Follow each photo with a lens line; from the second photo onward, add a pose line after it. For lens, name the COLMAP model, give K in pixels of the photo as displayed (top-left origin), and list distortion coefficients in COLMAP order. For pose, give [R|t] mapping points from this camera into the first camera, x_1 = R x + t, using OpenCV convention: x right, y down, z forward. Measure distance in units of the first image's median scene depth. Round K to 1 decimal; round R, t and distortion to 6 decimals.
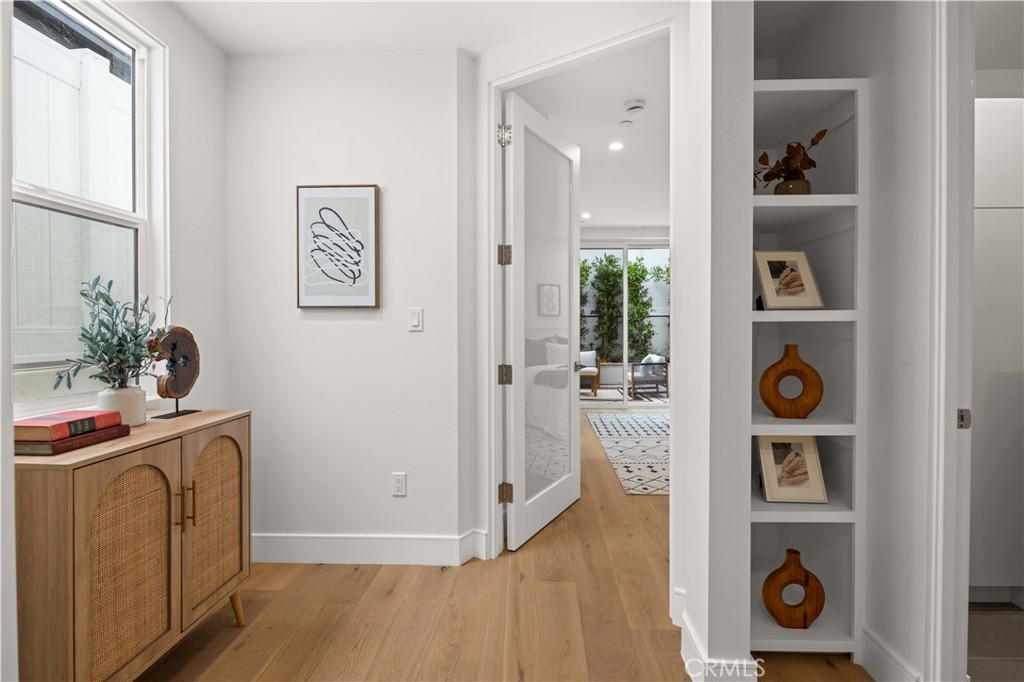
lens RADIAL K [[451.6, 0, 520.4], [0, 451.6, 333.6], [0, 0, 1]] dist [-0.004456, -0.000246]
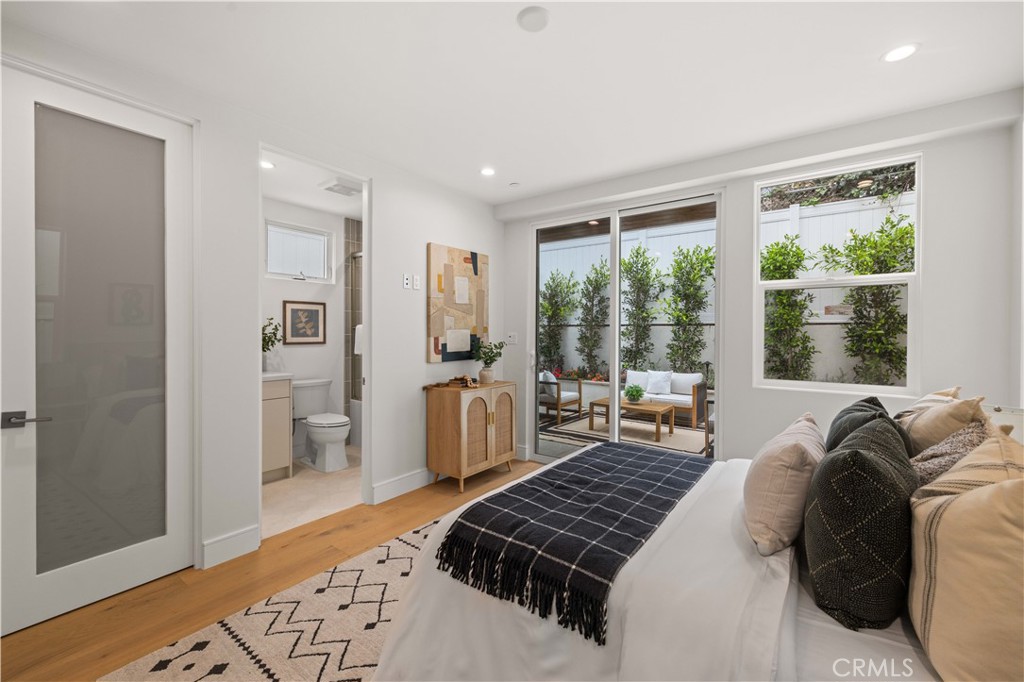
lens RADIAL K [[421.2, 0, 518.1], [0, 421.2, 335.2], [0, 0, 1]] dist [0.003664, 0.000195]
pose [[0.845081, 0.014241, -0.534449, 0.261630], [-0.019184, 0.999809, -0.003691, -0.013214], [0.534295, 0.013372, 0.845193, 0.276402]]
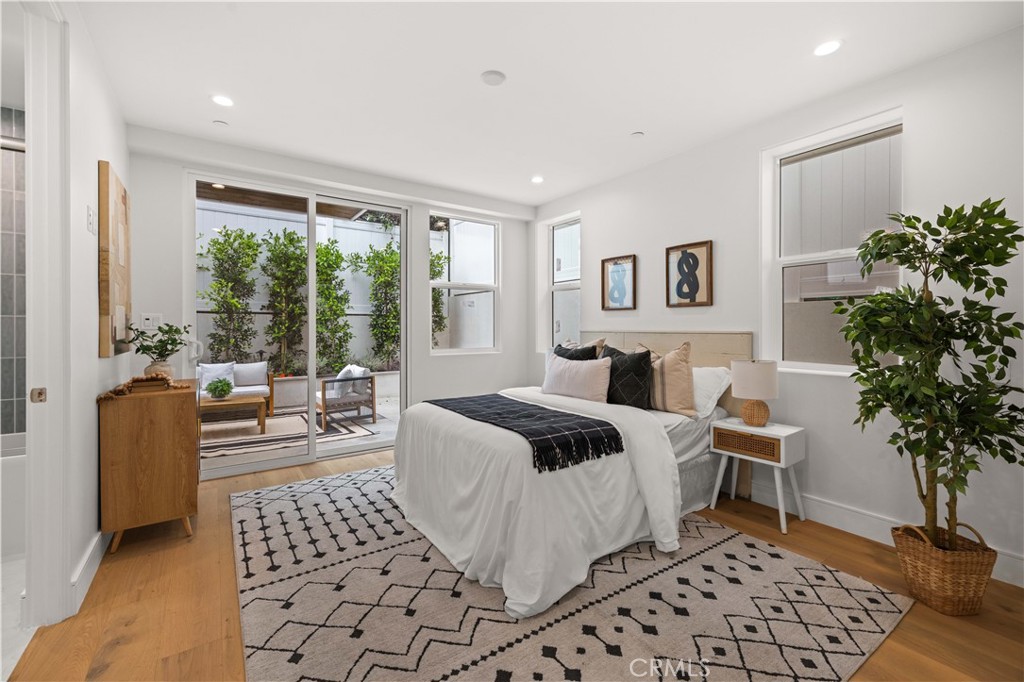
lens RADIAL K [[421.2, 0, 515.5], [0, 421.2, 330.8], [0, 0, 1]] dist [0.003664, 0.000195]
pose [[0.780630, 0.002283, 0.624989, 0.057160], [0.005038, 0.999938, -0.009946, -0.001236], [-0.624973, 0.010913, 0.780570, 0.239077]]
